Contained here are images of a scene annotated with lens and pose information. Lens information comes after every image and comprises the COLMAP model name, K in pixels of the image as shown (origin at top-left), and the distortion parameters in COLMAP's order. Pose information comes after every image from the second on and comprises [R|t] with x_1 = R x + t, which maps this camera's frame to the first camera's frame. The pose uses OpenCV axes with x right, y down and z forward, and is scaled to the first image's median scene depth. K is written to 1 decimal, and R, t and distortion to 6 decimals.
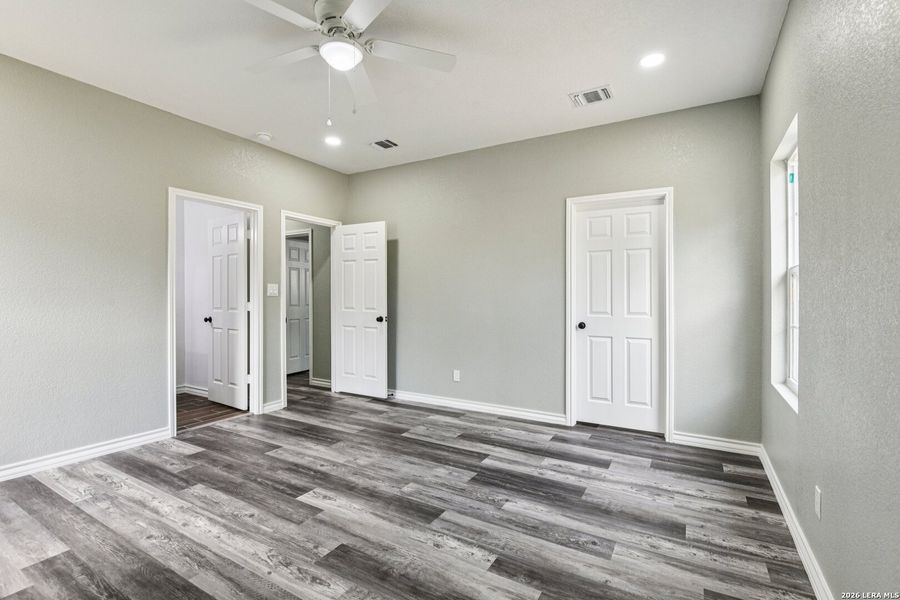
lens RADIAL K [[417.4, 0, 451.9], [0, 417.4, 303.4], [0, 0, 1]] dist [-0.003773, -0.009136]
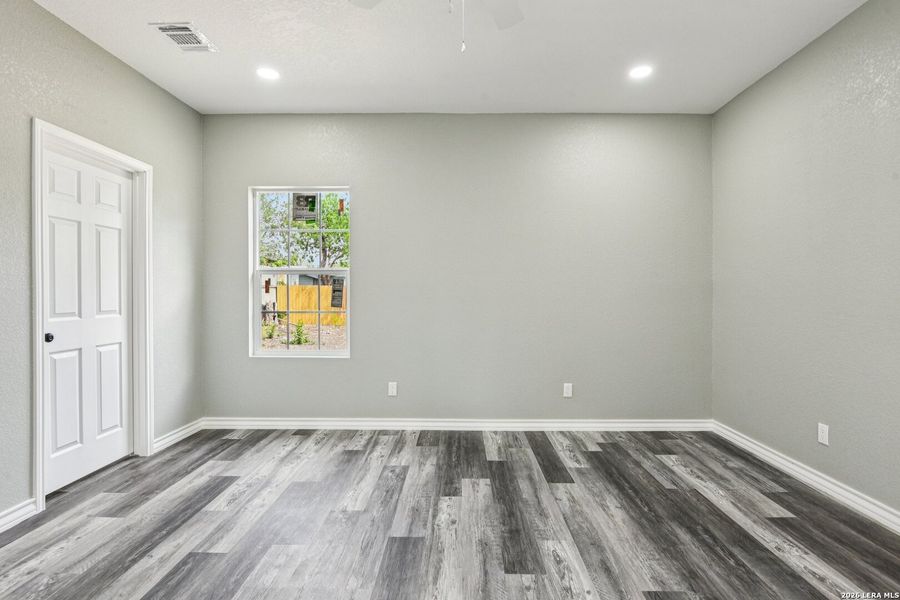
lens RADIAL K [[427.4, 0, 450.0], [0, 427.4, 300.0], [0, 0, 1]] dist [-0.016629, -0.004462]
pose [[-0.486662, -0.019148, 0.873381, -0.641440], [0.010114, 0.999569, 0.027550, -0.015056], [-0.873532, 0.022241, -0.486259, 1.001532]]
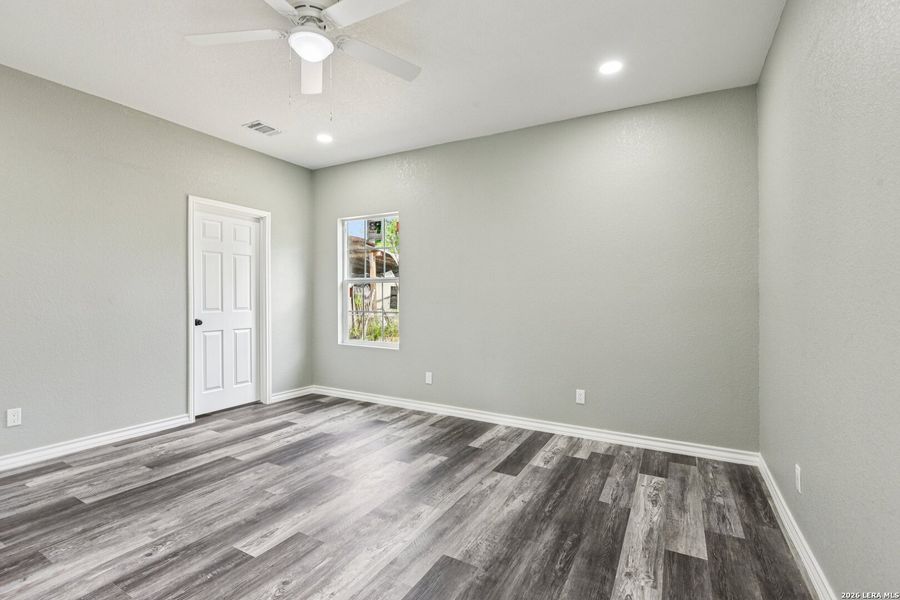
lens RADIAL K [[412.4, 0, 435.7], [0, 412.4, 306.0], [0, 0, 1]] dist [-0.013941, -0.001019]
pose [[-0.002008, -0.023730, 0.999716, -0.899331], [0.008177, 0.999685, 0.023745, -0.007223], [-0.999965, 0.008222, -0.001814, 0.534520]]
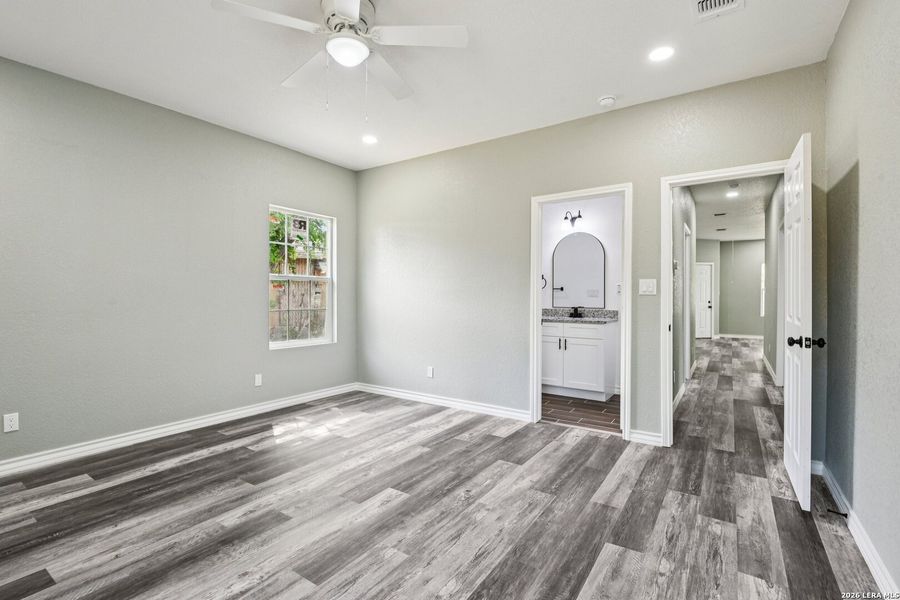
lens RADIAL K [[422.8, 0, 448.2], [0, 422.8, 295.6], [0, 0, 1]] dist [-0.011430, -0.001619]
pose [[-0.068874, 0.000453, -0.997625, 0.546002], [-0.018664, 0.999824, 0.001742, -0.018140], [0.997451, 0.018740, -0.068853, 0.974954]]
